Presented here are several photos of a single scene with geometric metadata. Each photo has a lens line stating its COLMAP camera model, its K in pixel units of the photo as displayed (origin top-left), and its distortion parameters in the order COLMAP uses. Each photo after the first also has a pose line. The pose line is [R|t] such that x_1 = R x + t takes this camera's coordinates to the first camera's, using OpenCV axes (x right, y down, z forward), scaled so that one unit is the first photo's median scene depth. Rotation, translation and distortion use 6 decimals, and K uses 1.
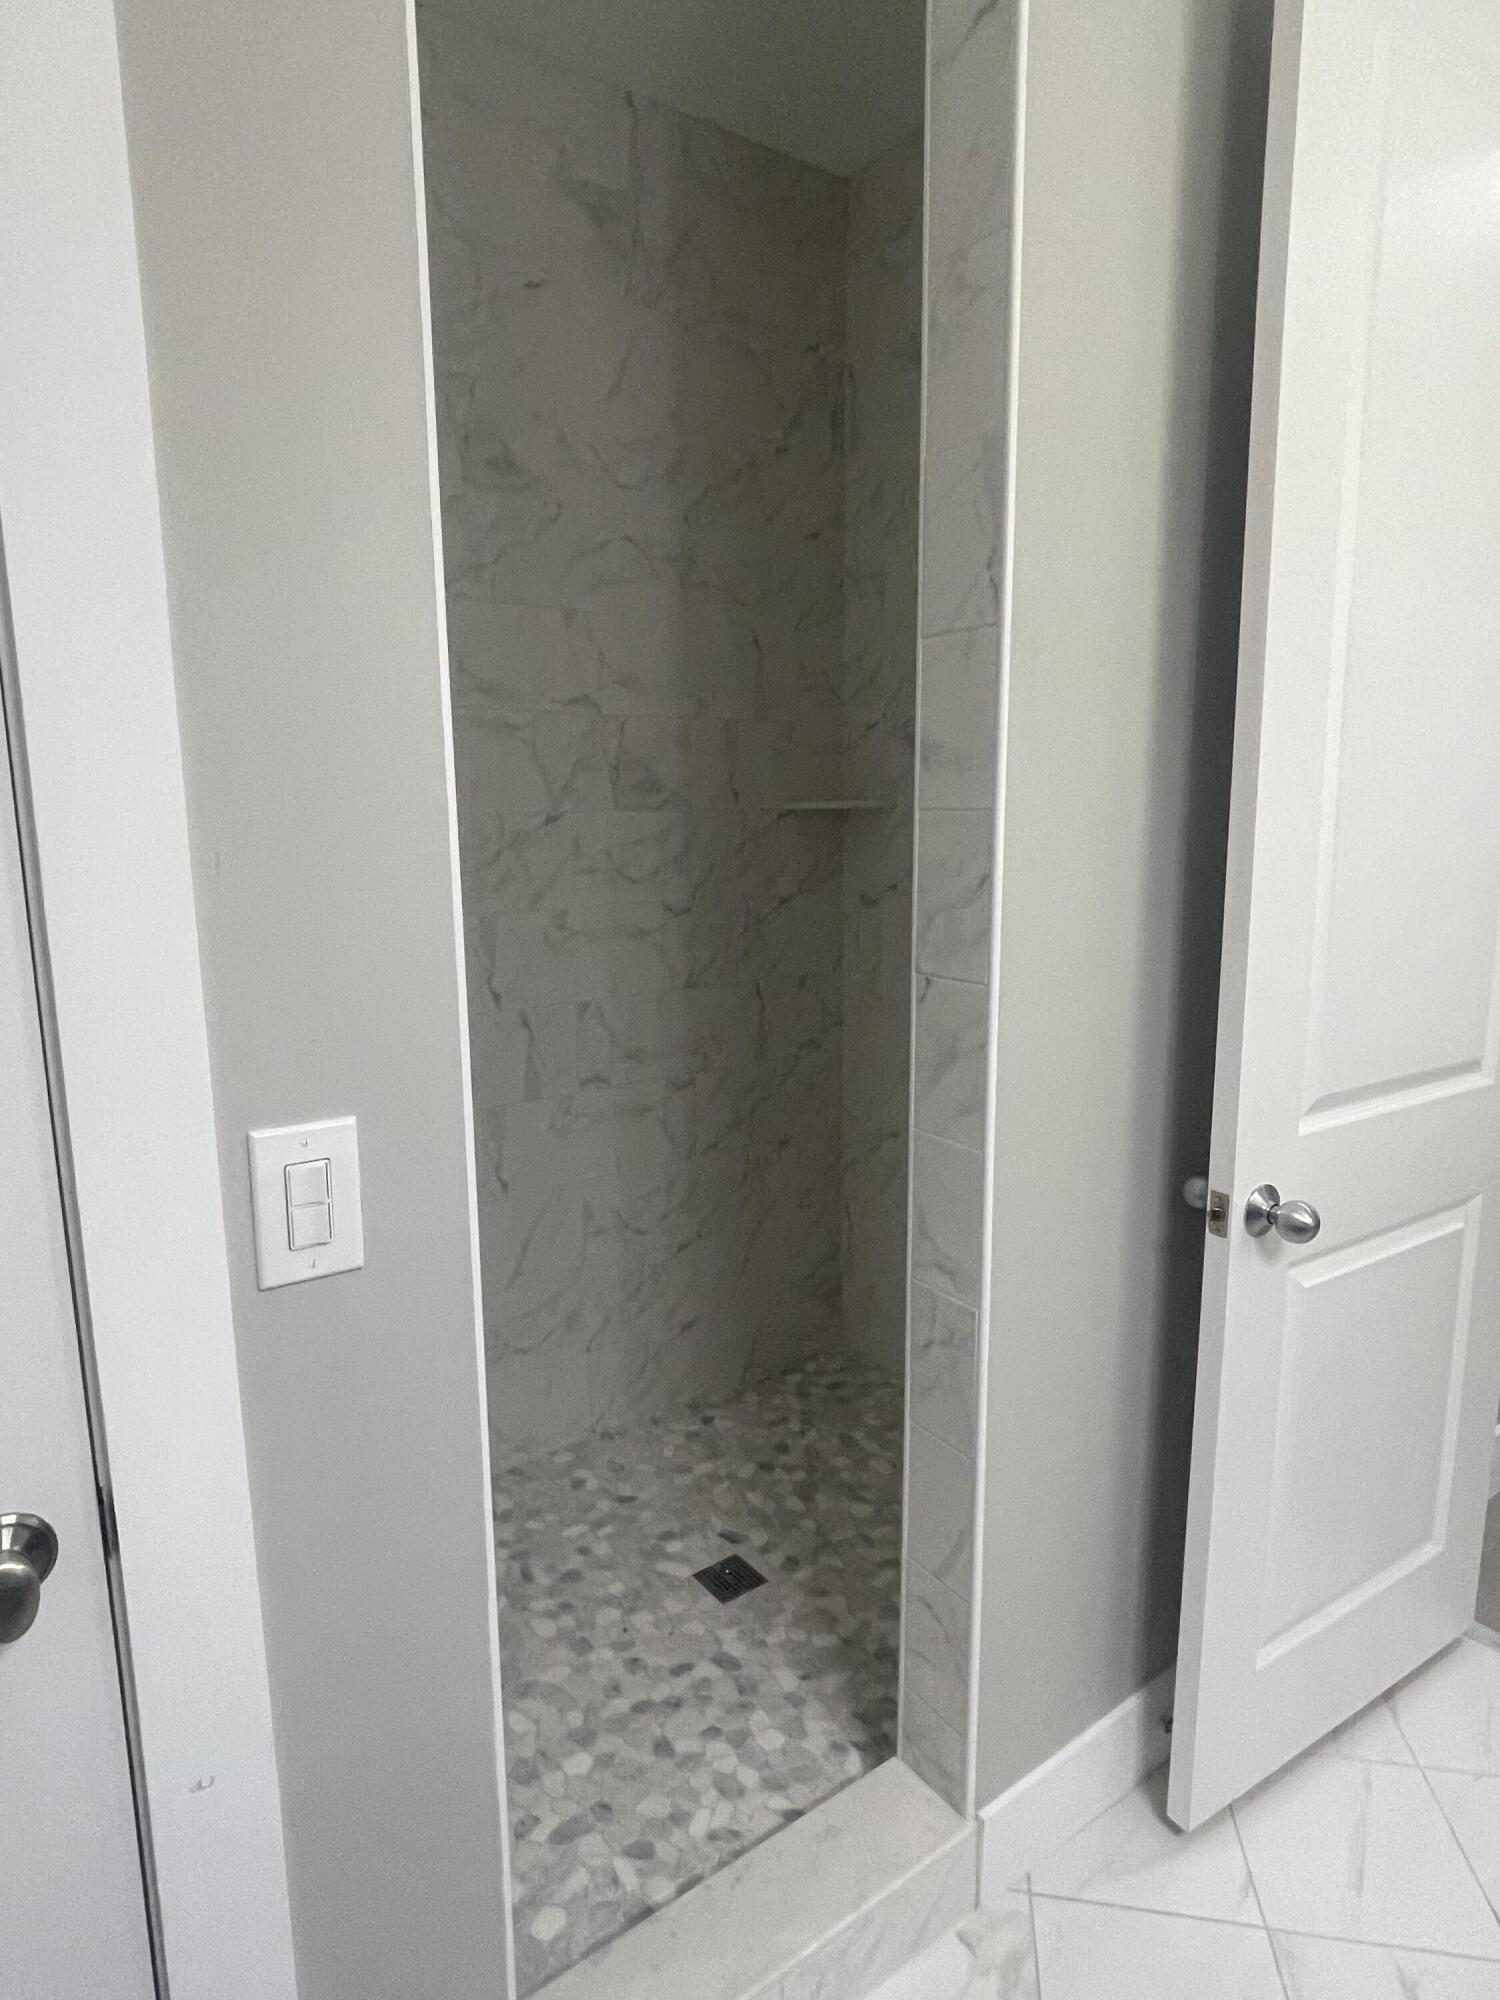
lens RADIAL K [[1115.9, 0, 751.4], [0, 1115.9, 992.5], [0, 0, 1]] dist [-0.005727, -0.004170]
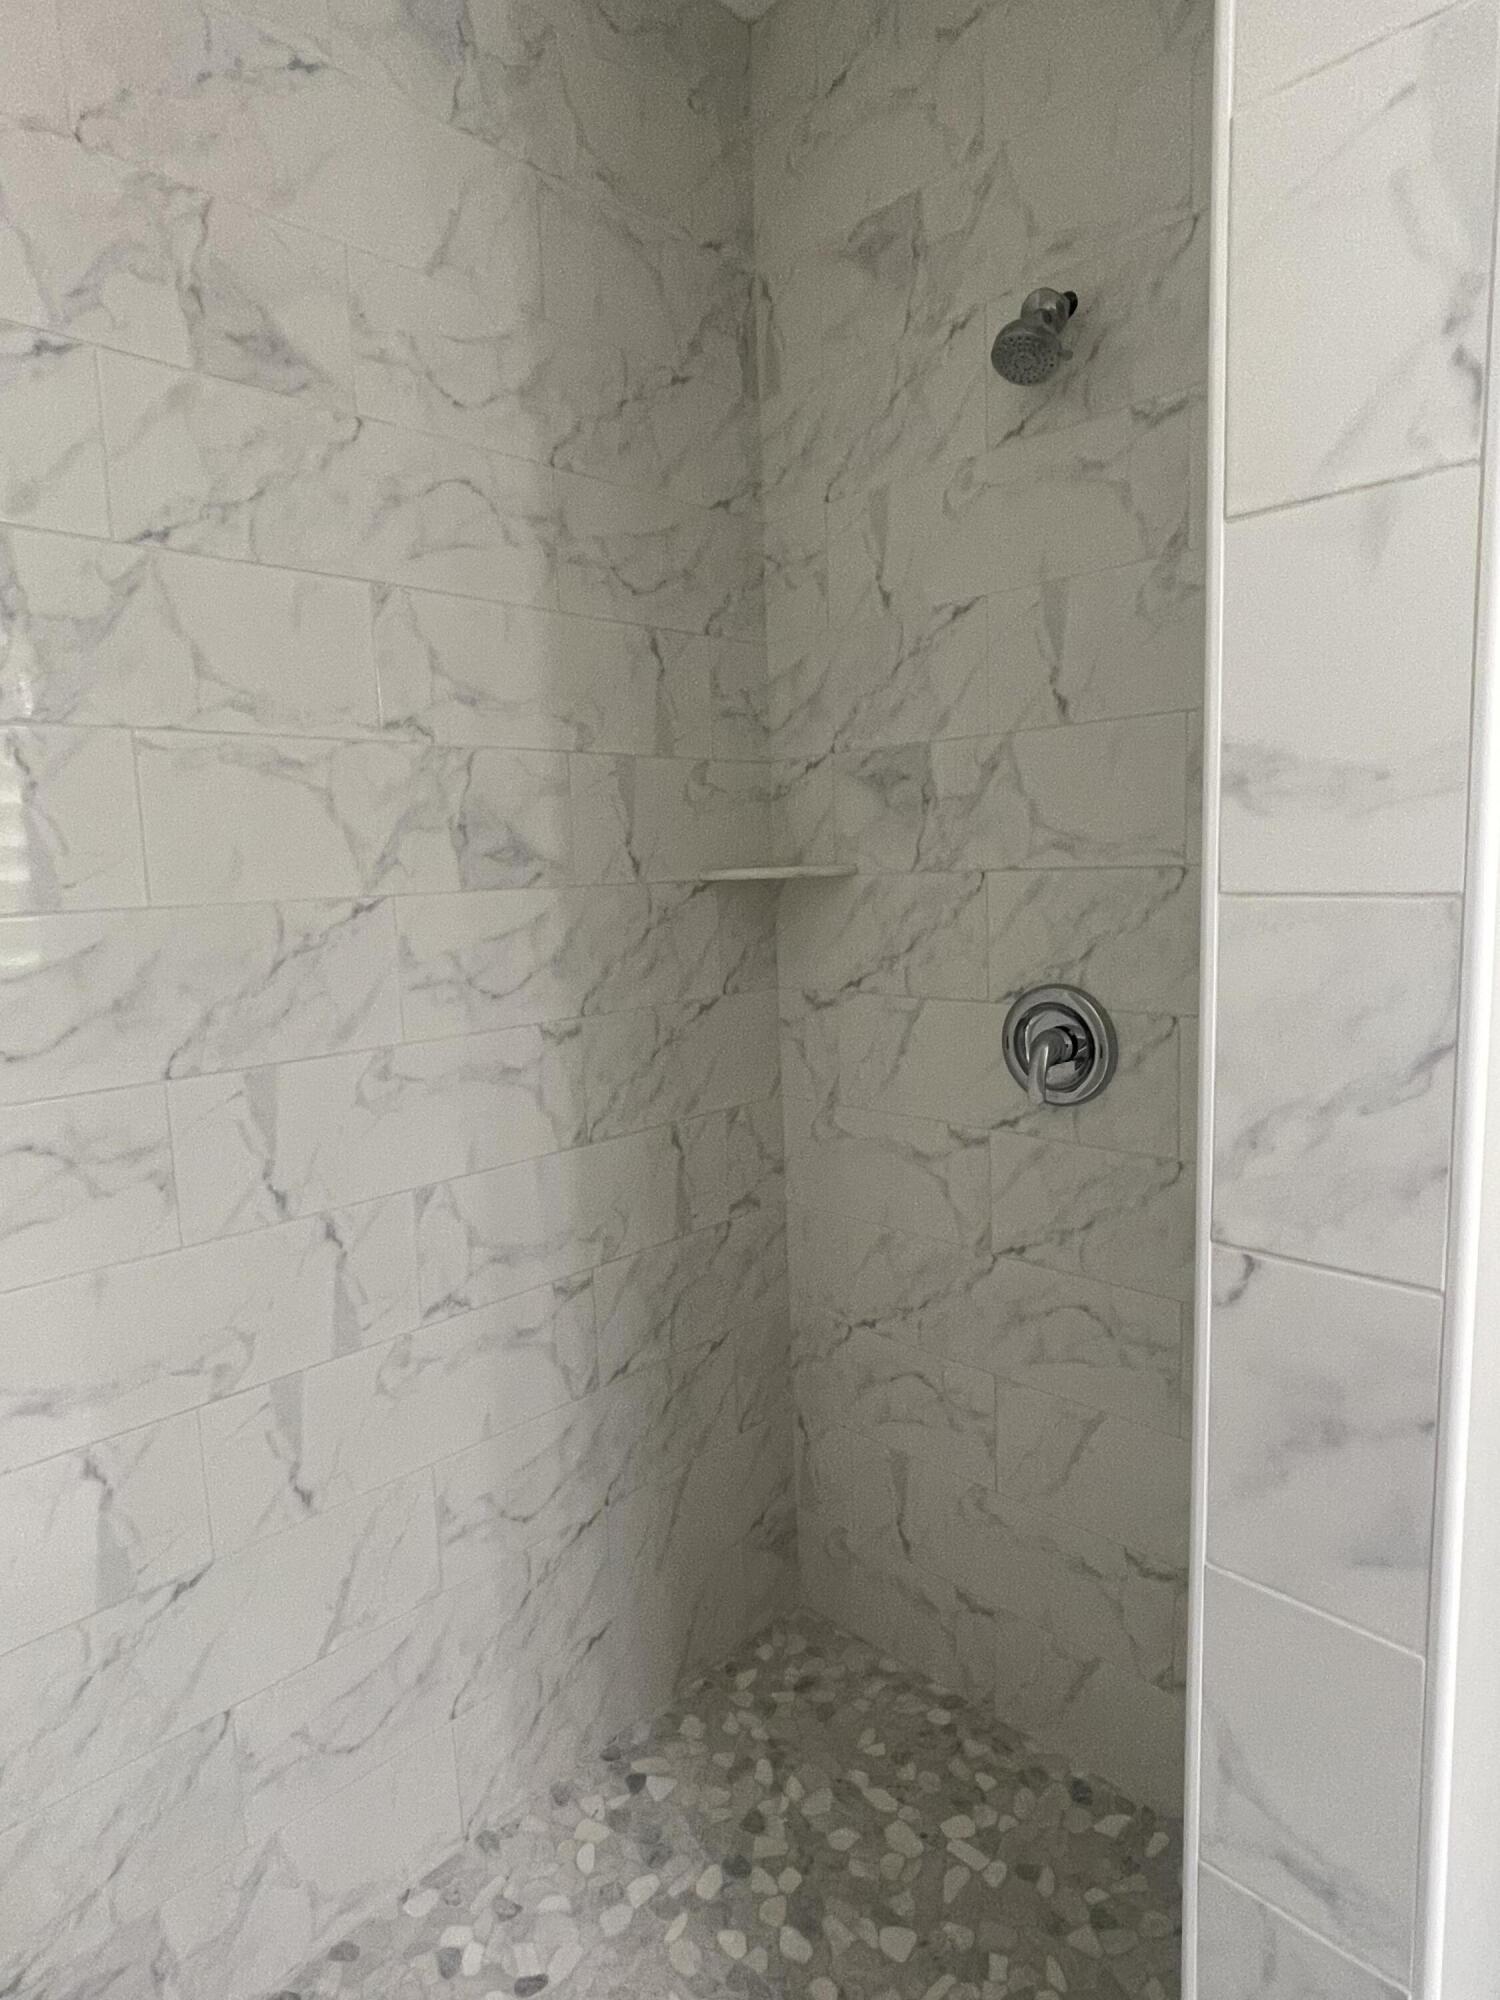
lens RADIAL K [[1115.9, 0, 752.0], [0, 1115.9, 1001.0], [0, 0, 1]] dist [-0.005727, -0.004170]
pose [[0.985073, -0.044324, 0.166332, -0.064368], [0.051764, 0.997831, -0.040666, -0.060975], [-0.164168, 0.048669, 0.985231, 0.317653]]
